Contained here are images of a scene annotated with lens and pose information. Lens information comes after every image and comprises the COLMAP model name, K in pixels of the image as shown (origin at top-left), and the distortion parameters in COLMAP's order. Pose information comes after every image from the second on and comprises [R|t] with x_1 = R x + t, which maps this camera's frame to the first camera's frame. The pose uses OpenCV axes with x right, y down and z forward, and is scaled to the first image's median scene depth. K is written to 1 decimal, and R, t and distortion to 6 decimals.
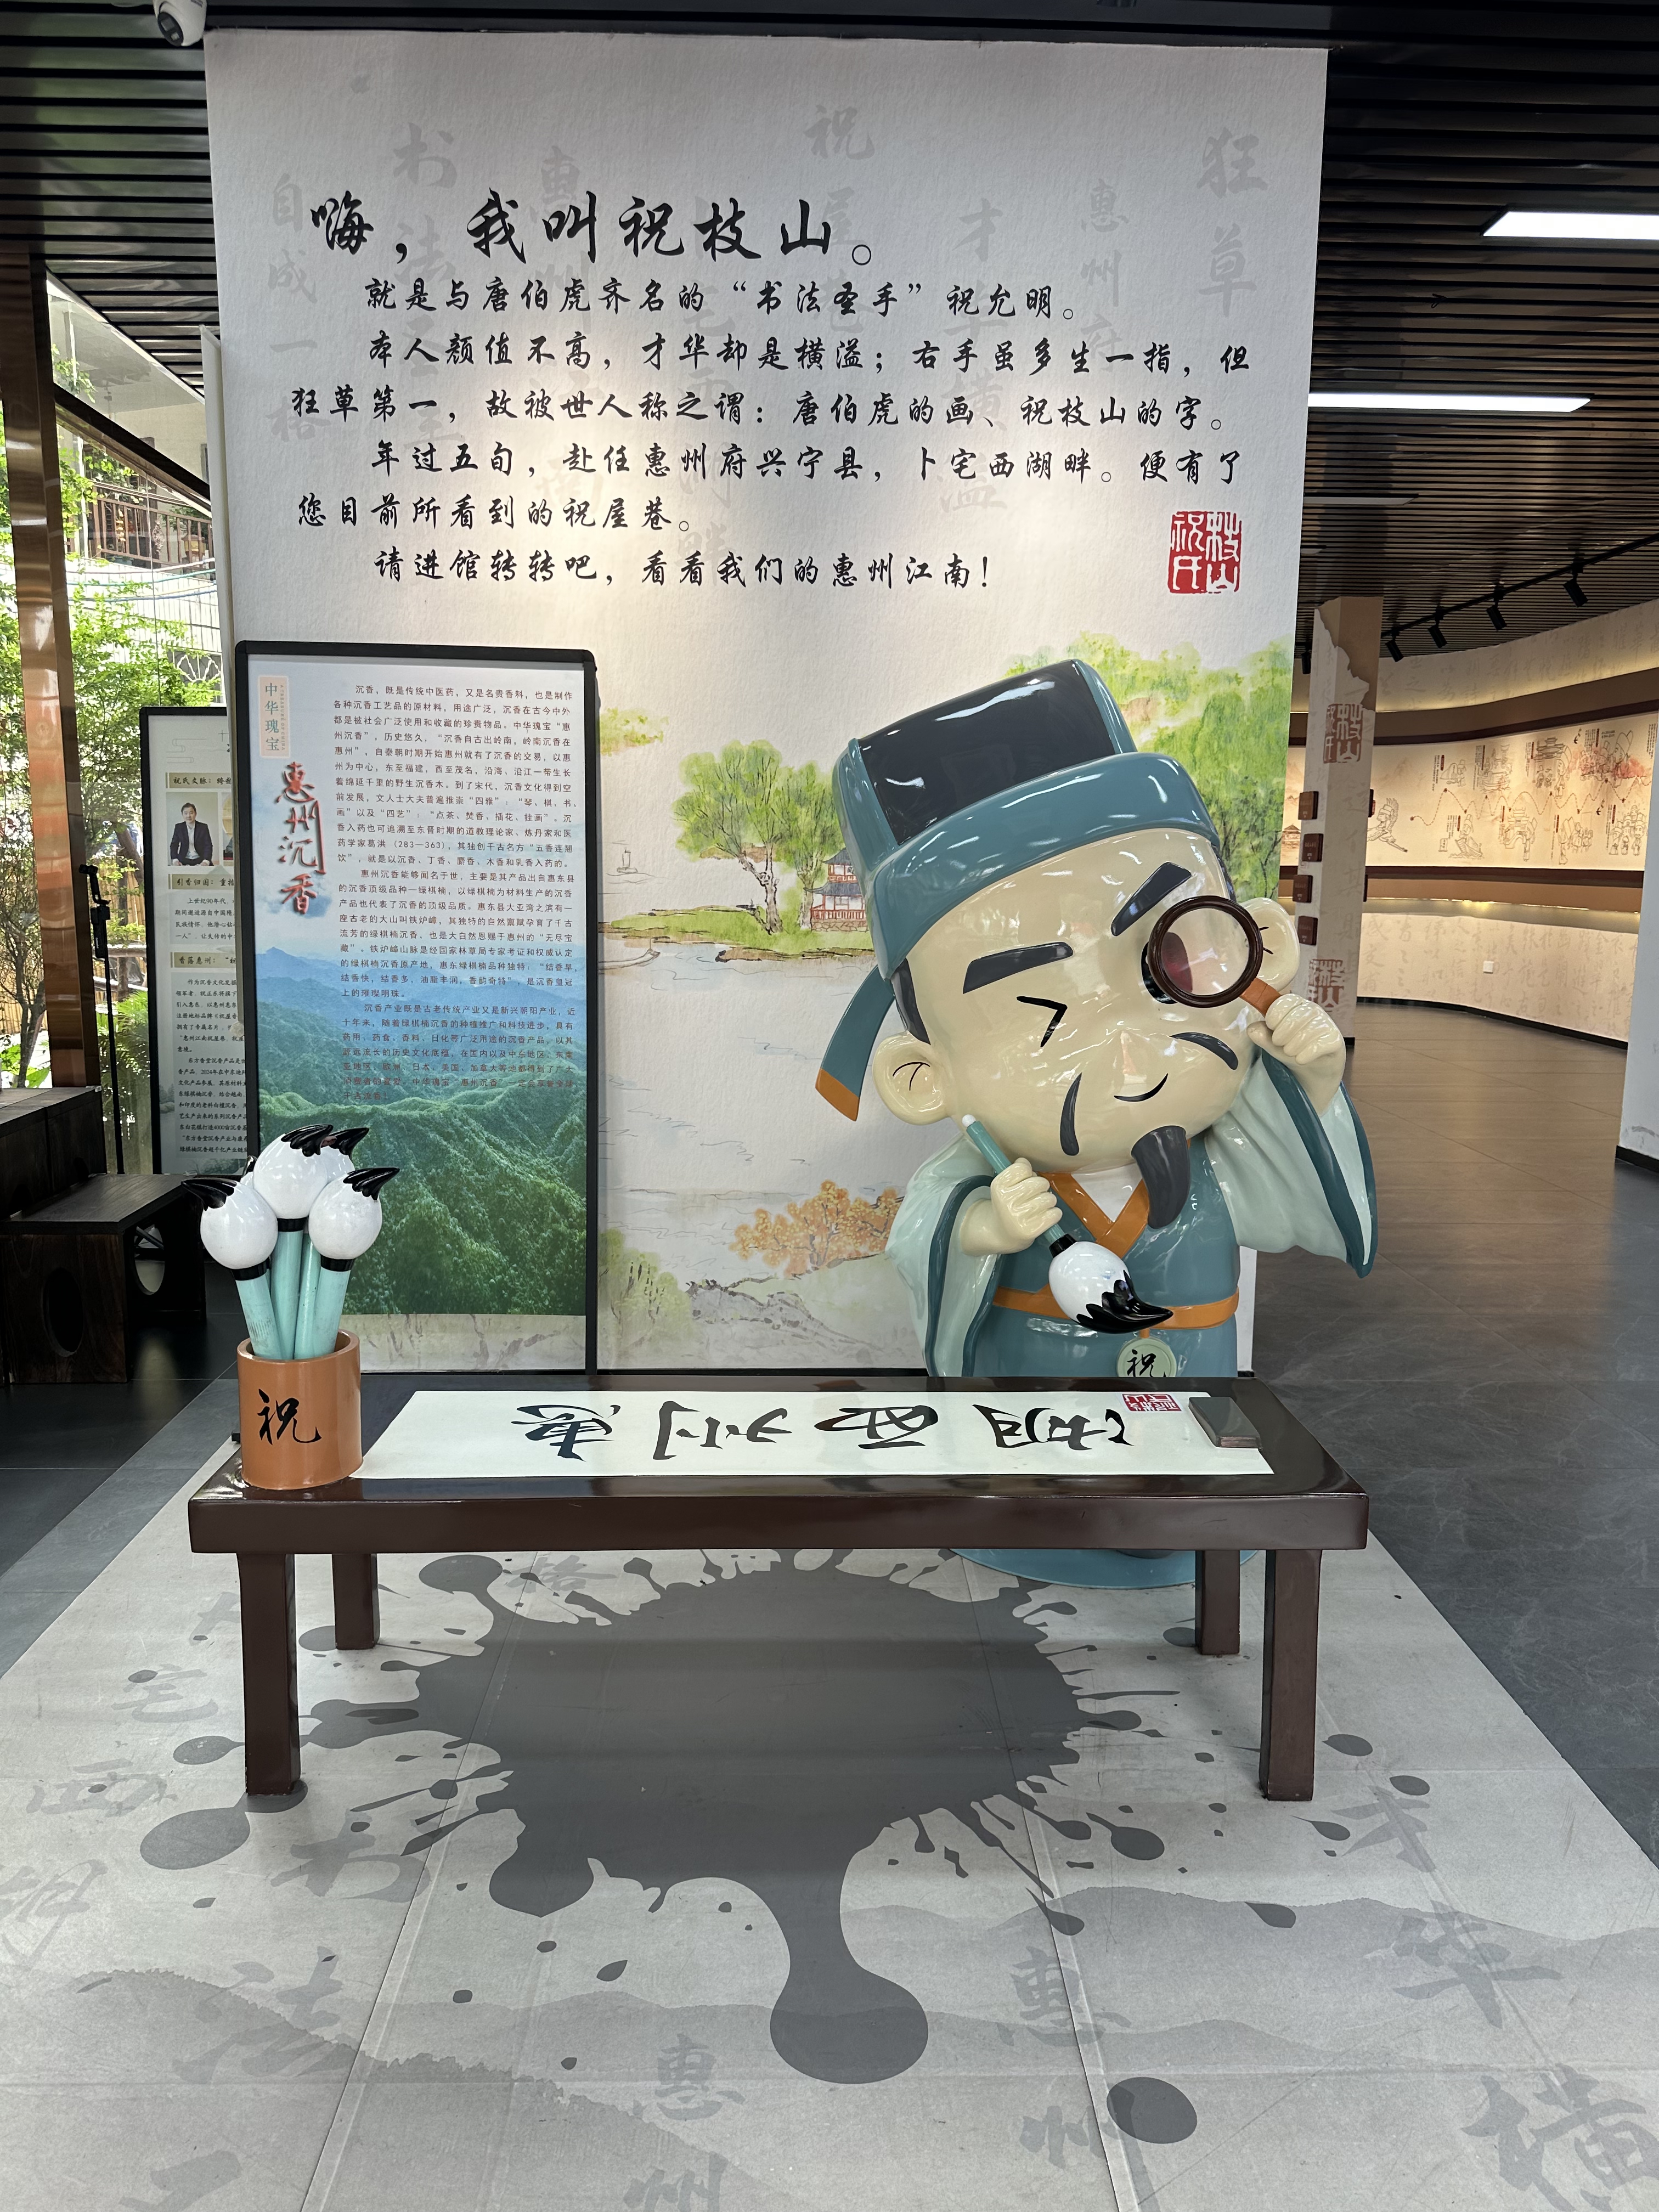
lens RADIAL K [[1574.7, 0, 829.5], [0, 1574.7, 1106.0], [0, 0, 1]] dist [0.191690, -0.401125]
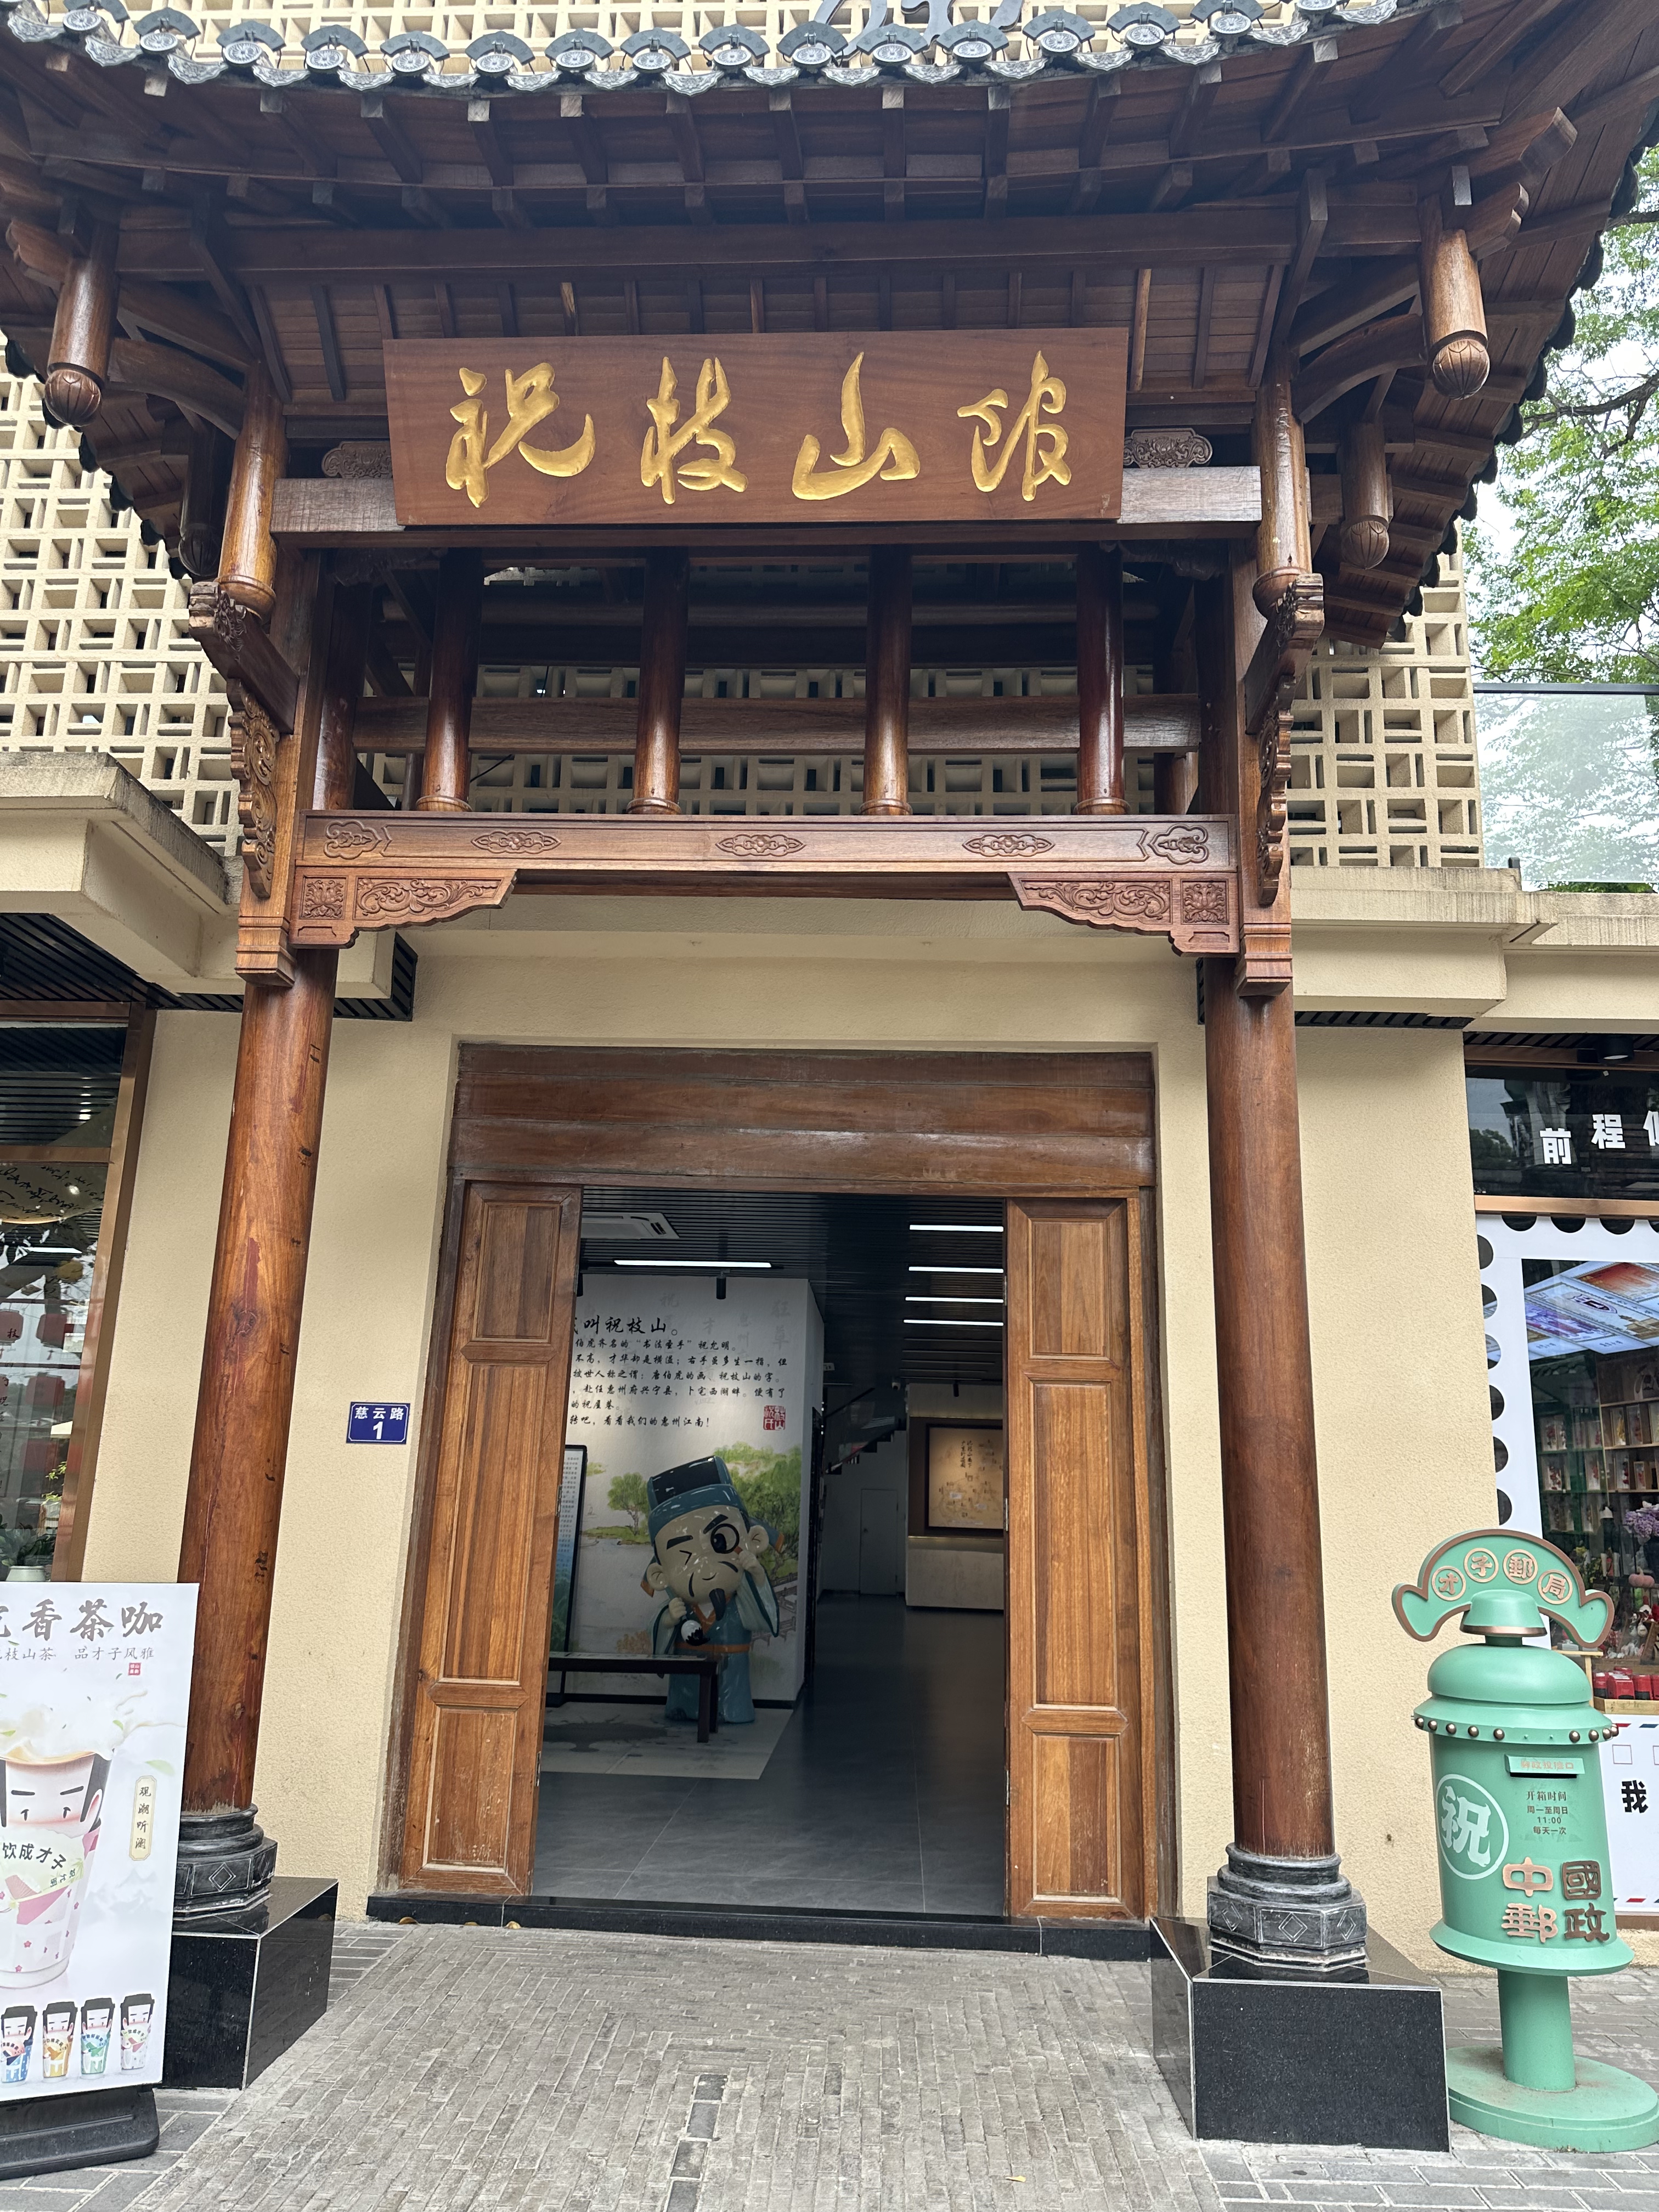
lens RADIAL K [[1574.7, 0, 829.5], [0, 1574.7, 1106.0], [0, 0, 1]] dist [0.191690, -0.401125]
pose [[0.997225, 0.005155, -0.074274, 0.595289], [-0.033801, 0.920216, -0.389949, 0.336687], [0.066337, 0.391378, 0.917836, -2.266135]]
